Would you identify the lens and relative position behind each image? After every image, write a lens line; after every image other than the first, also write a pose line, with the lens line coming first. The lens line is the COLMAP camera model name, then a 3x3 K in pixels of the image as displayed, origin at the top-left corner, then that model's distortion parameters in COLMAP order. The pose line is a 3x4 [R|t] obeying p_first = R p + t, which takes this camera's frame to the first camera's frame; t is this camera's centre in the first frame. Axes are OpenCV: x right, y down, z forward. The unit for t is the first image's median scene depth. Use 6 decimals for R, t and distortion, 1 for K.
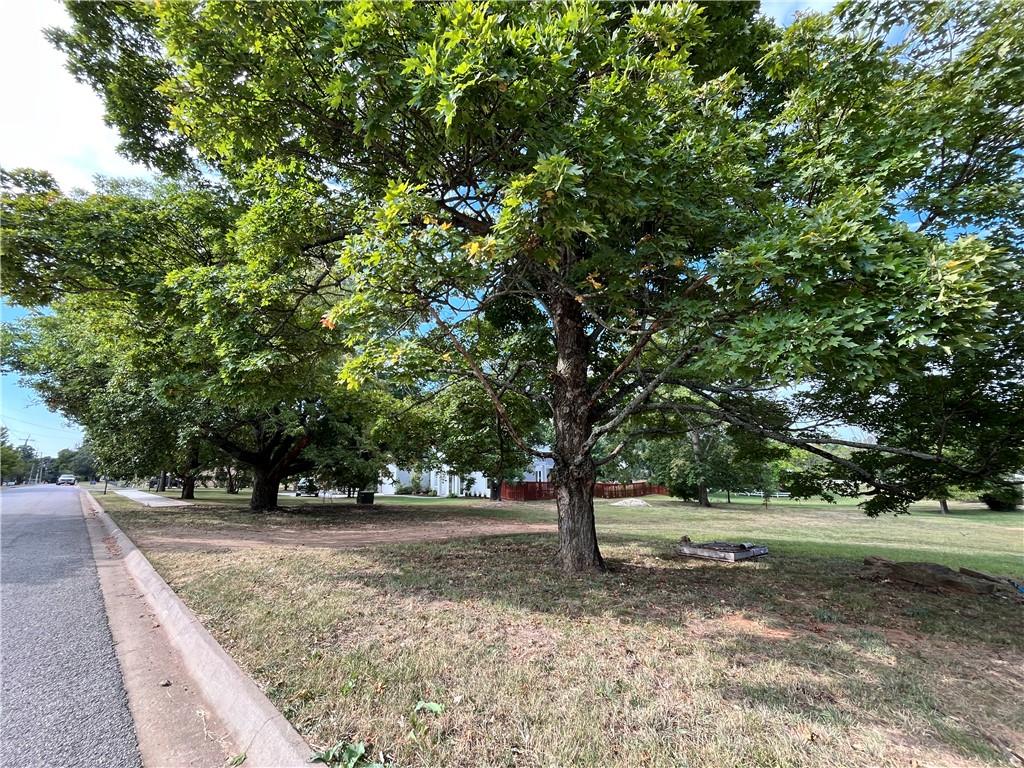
lens RADIAL K [[412.0, 0, 512.0], [0, 412.0, 384.0], [0, 0, 1]] dist [-0.000326, -0.000087]
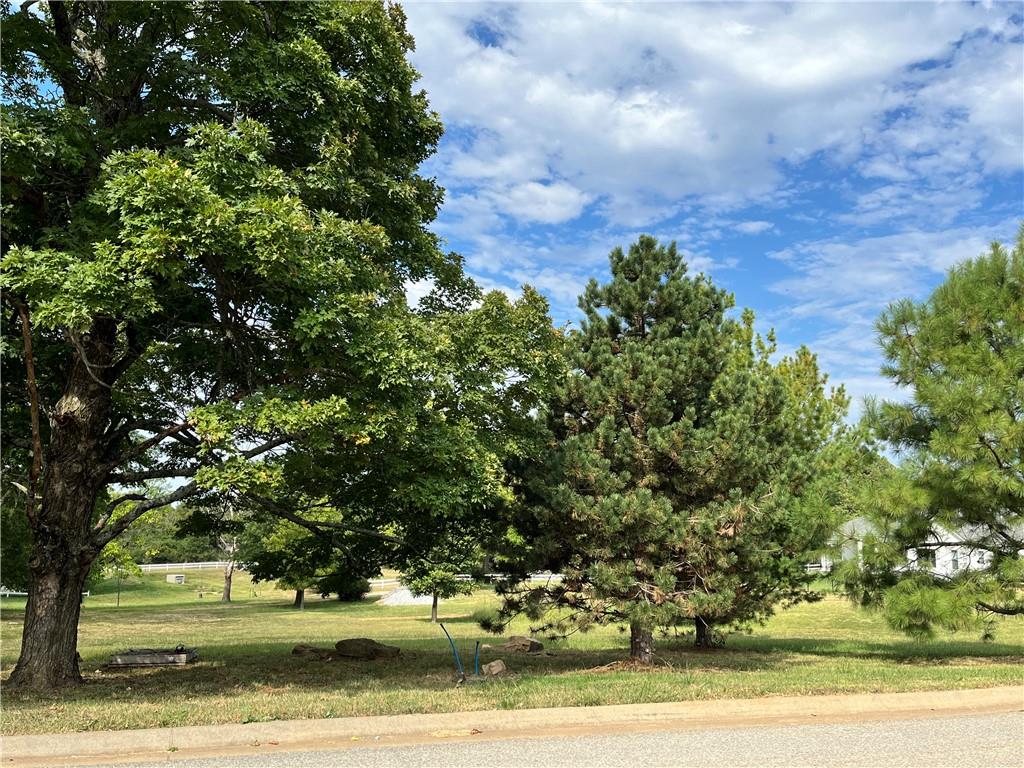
lens RADIAL K [[866.8, 0, 512.0], [0, 866.8, 384.0], [0, 0, 1]] dist [0.000479, 0.000307]
pose [[0.514052, 0.153613, 0.843892, -0.769993], [-0.173705, 0.982091, -0.072958, -0.102331], [-0.839987, -0.109084, 0.531529, -0.427710]]
